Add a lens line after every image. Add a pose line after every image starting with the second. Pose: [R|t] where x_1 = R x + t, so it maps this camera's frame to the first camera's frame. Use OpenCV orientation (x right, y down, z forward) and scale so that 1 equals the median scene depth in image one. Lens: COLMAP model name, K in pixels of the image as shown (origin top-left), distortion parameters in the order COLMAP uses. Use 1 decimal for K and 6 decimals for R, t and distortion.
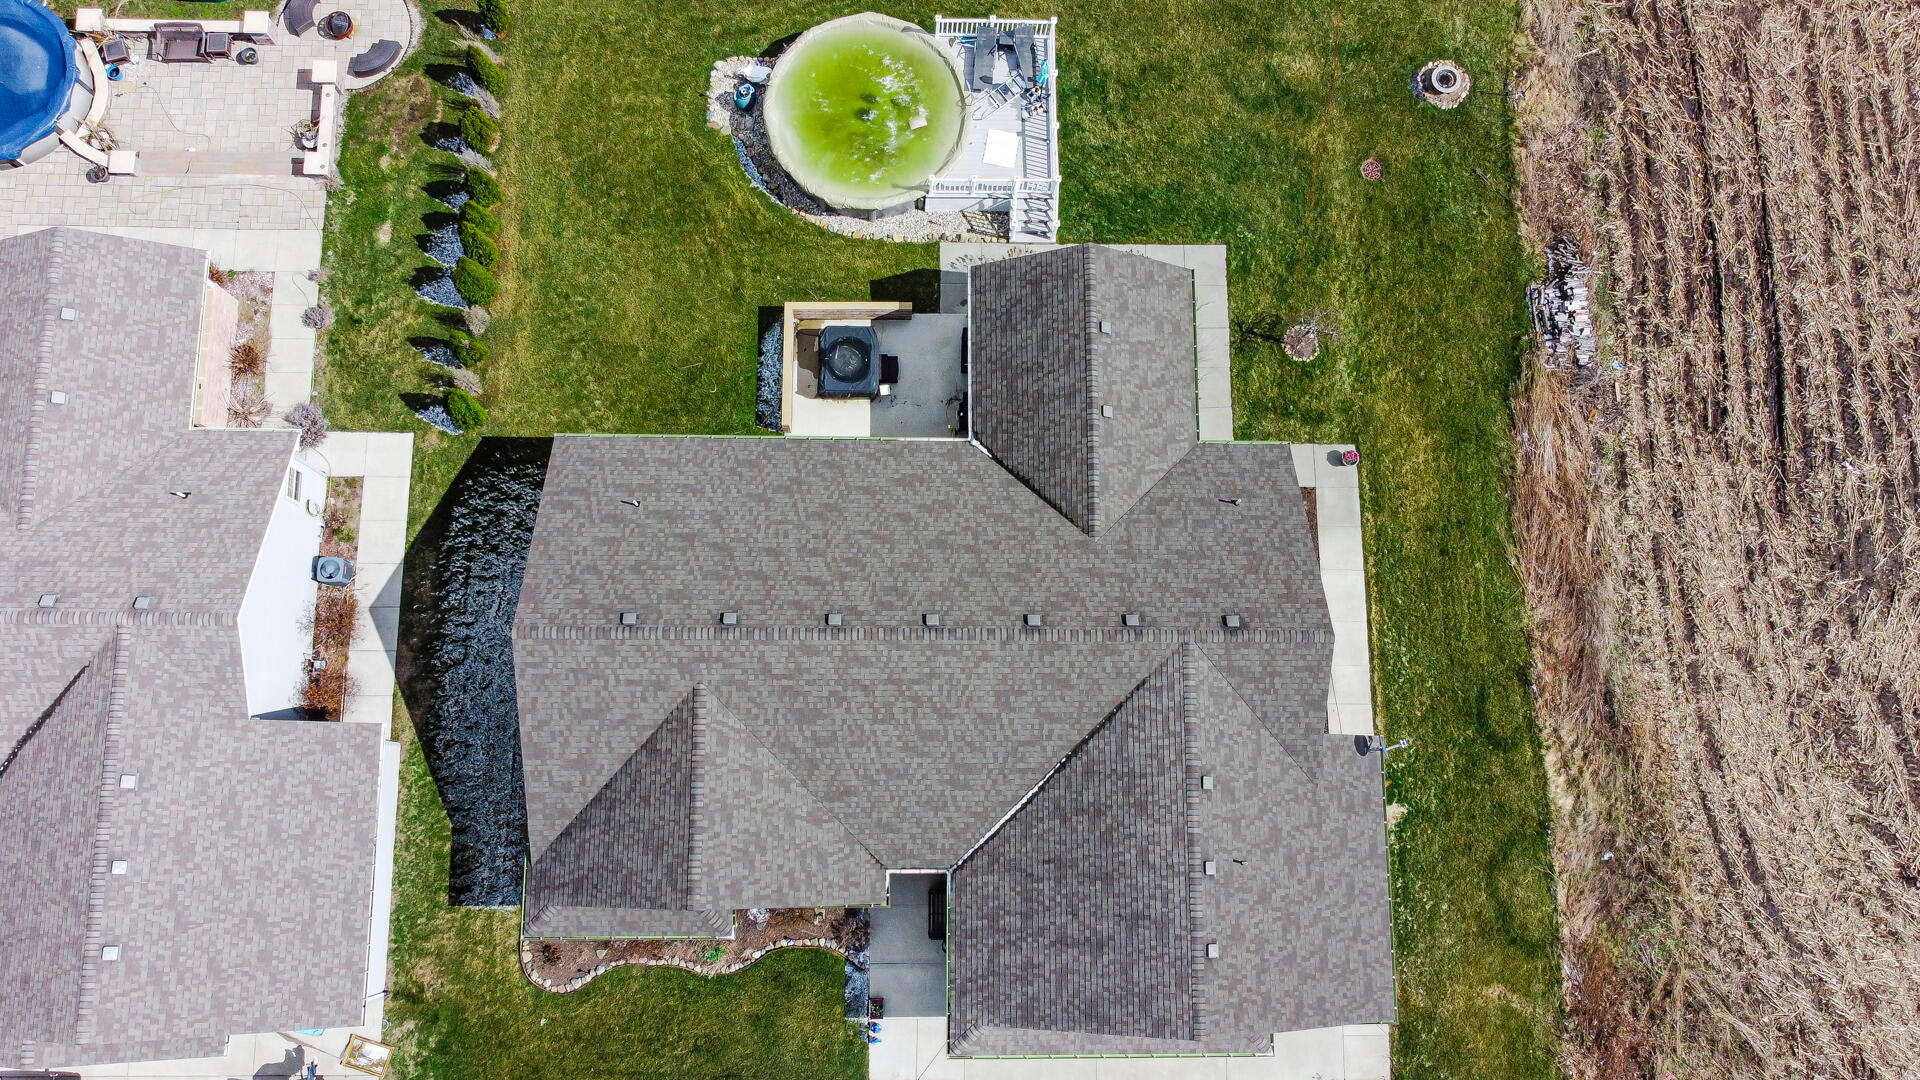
lens RADIAL K [[1508.3, 0, 960.0], [0, 1508.3, 540.0], [0, 0, 1]] dist [-0.002142, -0.002037]
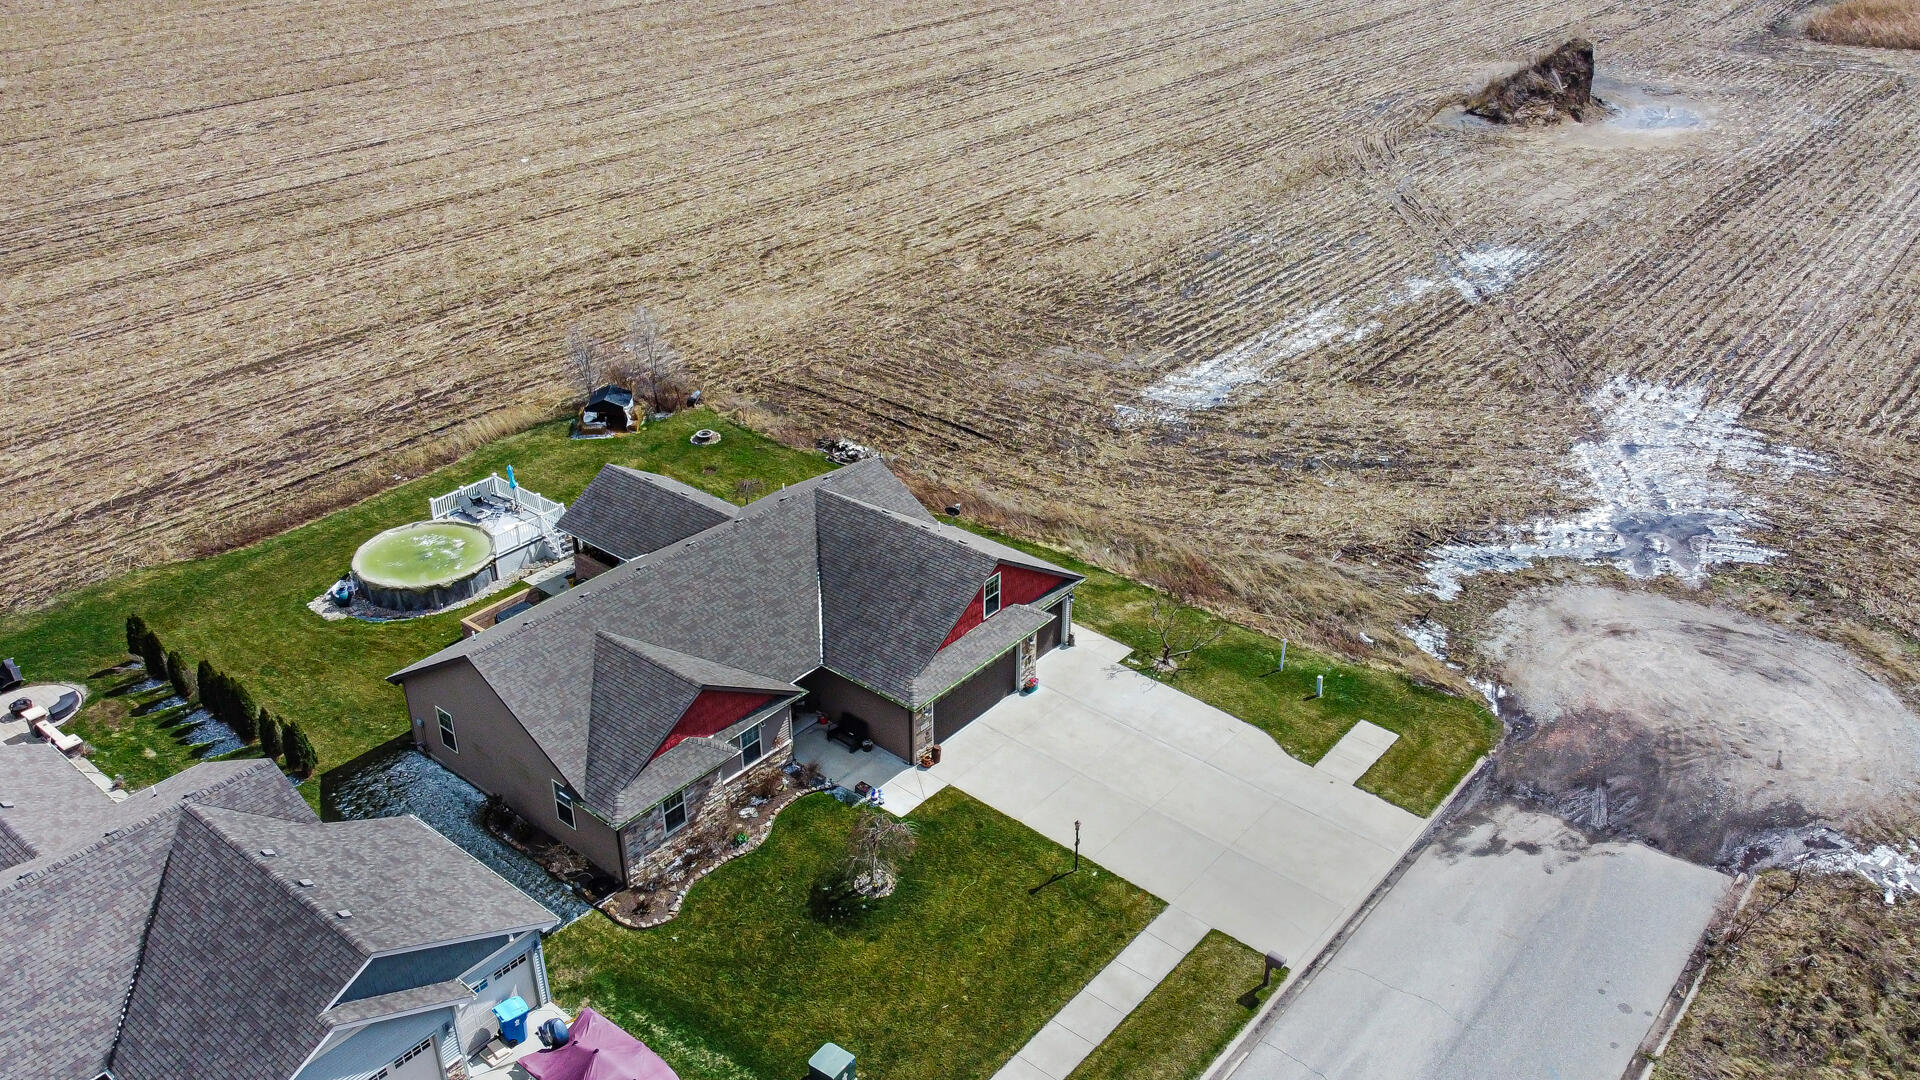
lens RADIAL K [[1508.3, 0, 960.0], [0, 1508.3, 540.0], [0, 0, 1]] dist [-0.002142, -0.002037]
pose [[0.639118, -0.415239, 0.647384, -0.753558], [0.759472, 0.473565, -0.446025, 0.850784], [-0.121371, 0.776732, 0.618026, 0.016874]]
